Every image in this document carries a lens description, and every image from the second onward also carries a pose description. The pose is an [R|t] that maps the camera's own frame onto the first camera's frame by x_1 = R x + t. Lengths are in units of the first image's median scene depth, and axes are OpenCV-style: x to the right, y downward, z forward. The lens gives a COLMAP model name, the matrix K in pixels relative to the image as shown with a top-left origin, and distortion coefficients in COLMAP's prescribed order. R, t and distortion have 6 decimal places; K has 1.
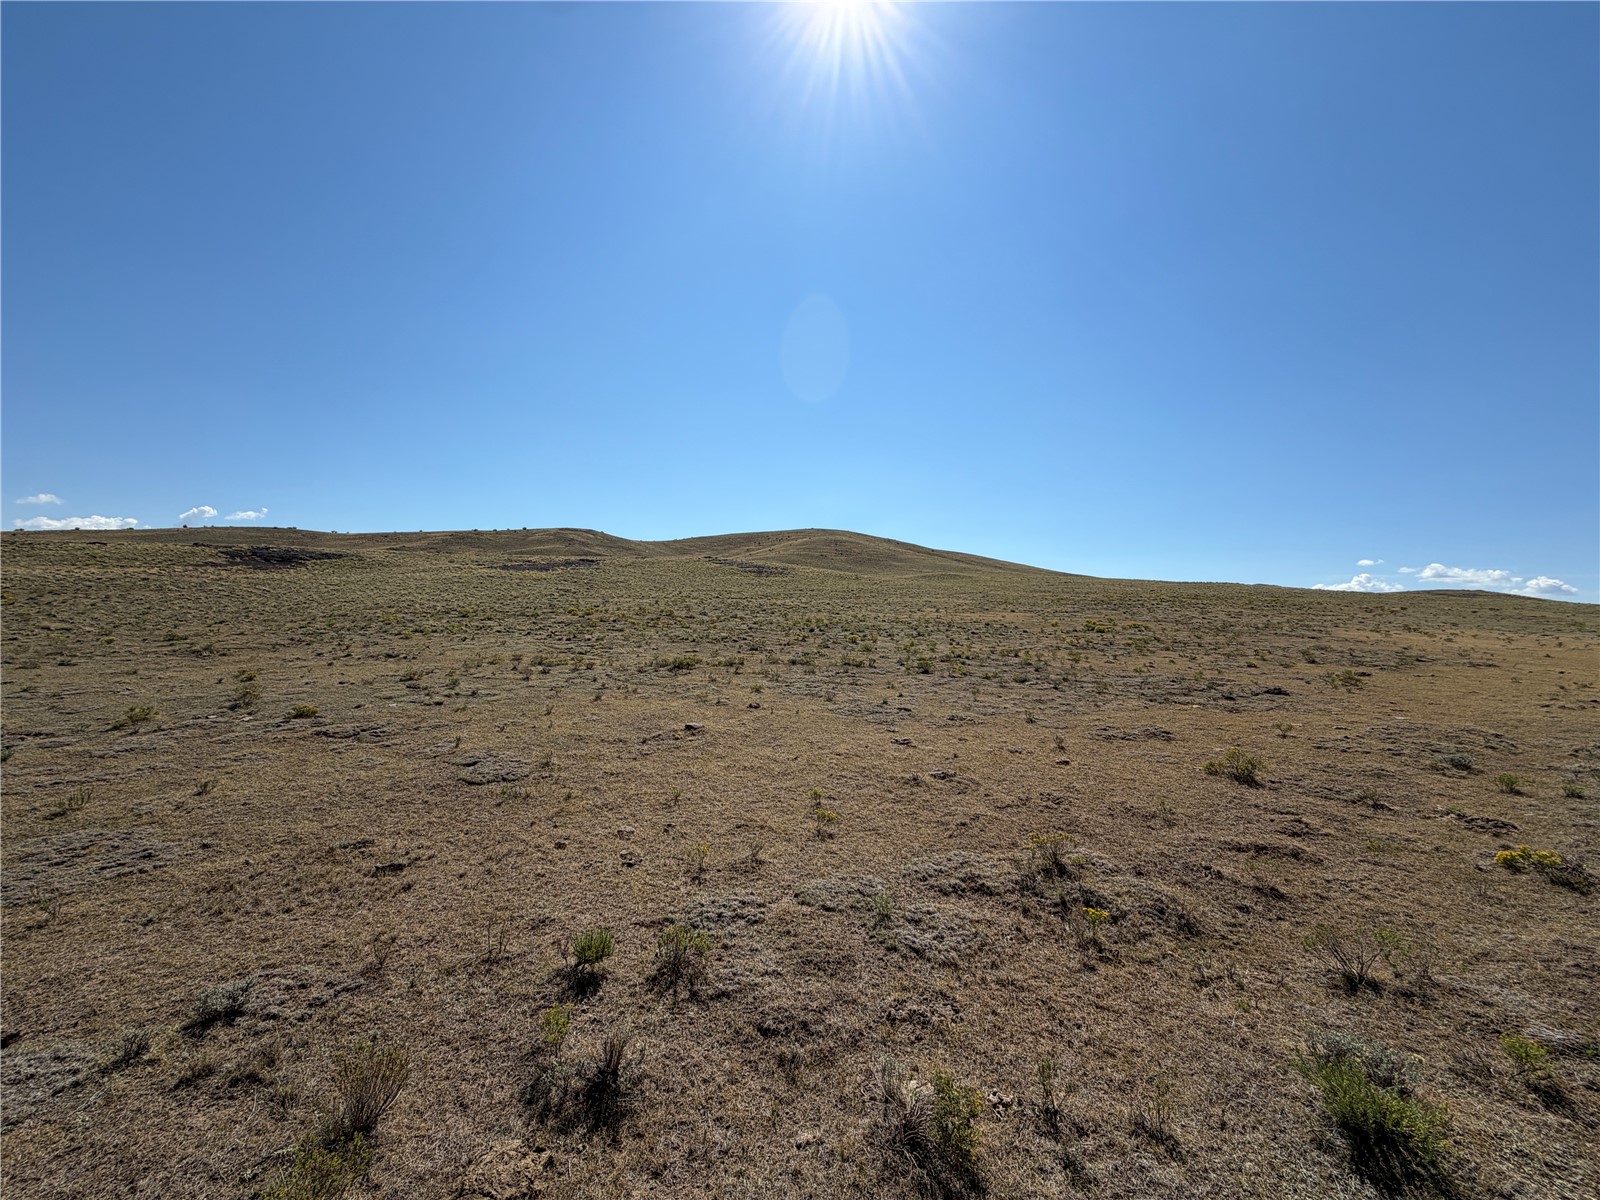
lens RADIAL K [[633.8, 0, 792.2], [0, 633.8, 599.5], [0, 0, 1]] dist [0.002700, -0.000549]
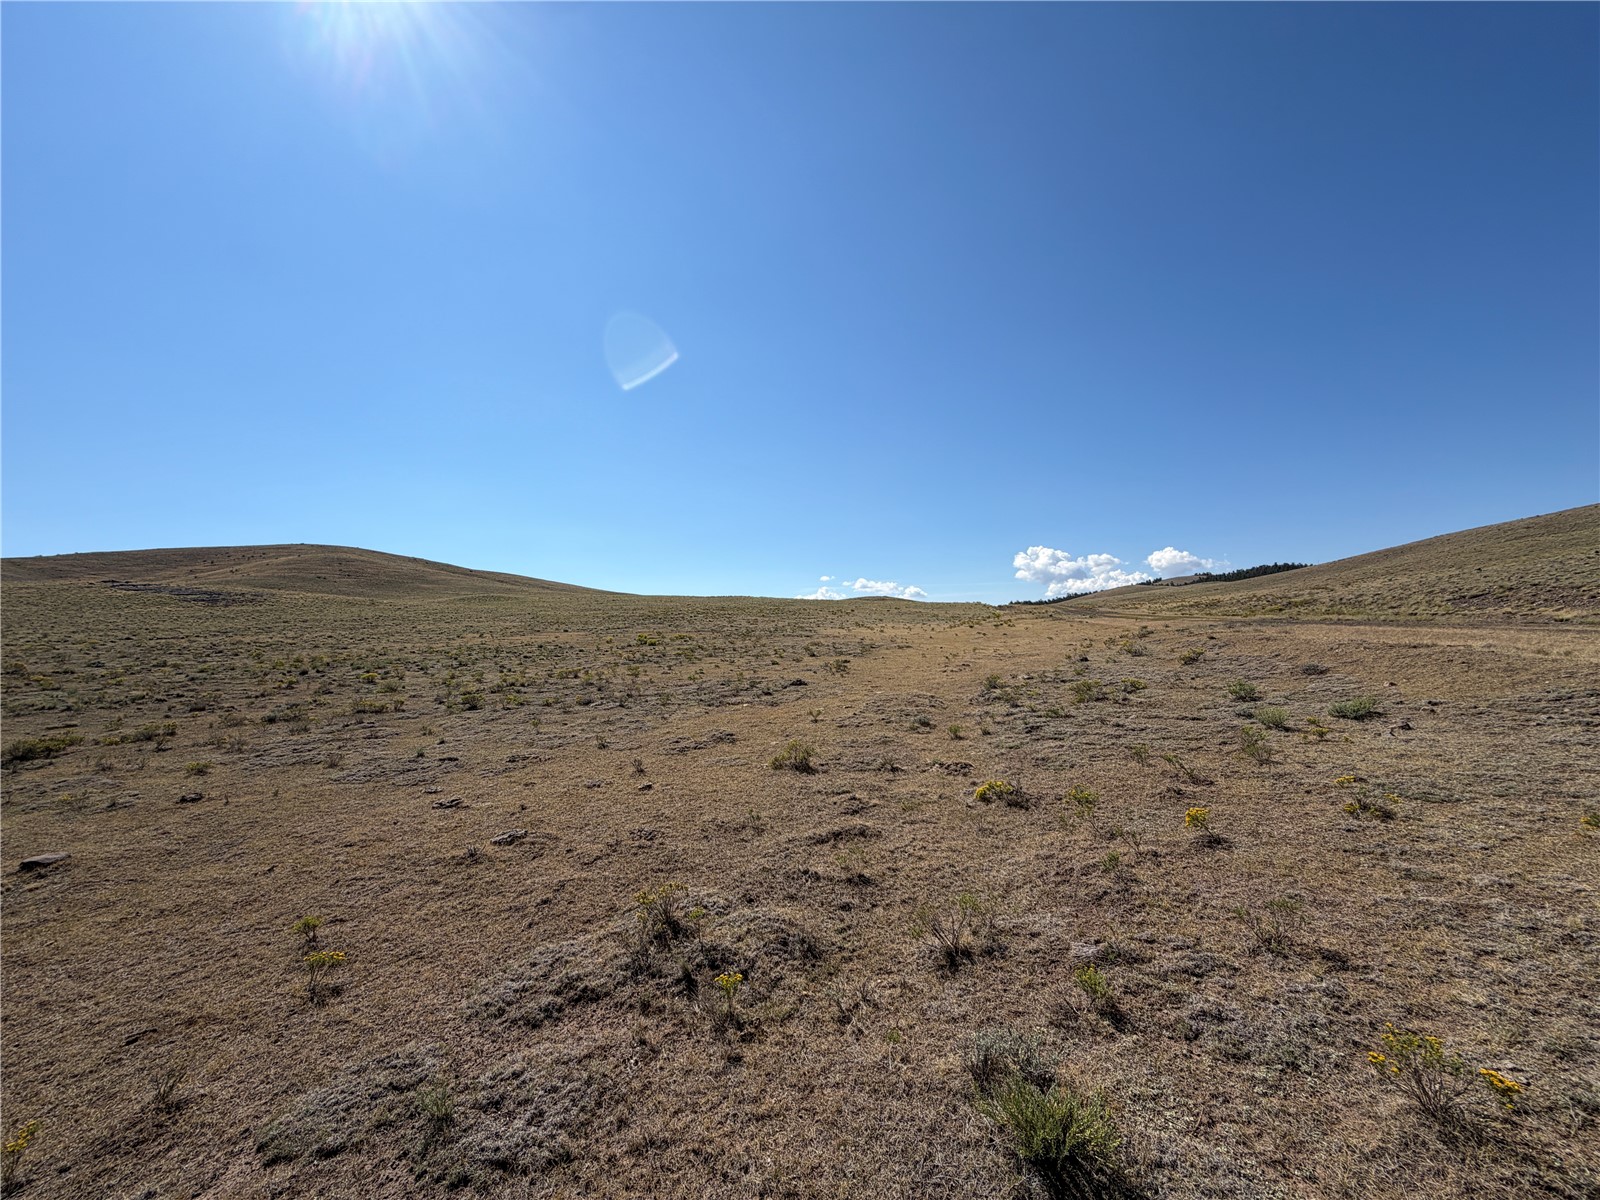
lens RADIAL K [[633.8, 0, 792.6], [0, 633.8, 602.2], [0, 0, 1]] dist [0.002700, -0.000549]
pose [[0.772989, -0.035220, 0.633442, 0.020397], [0.052804, 0.998565, -0.008916, 0.008548], [-0.632219, 0.040340, 0.773739, 0.162044]]
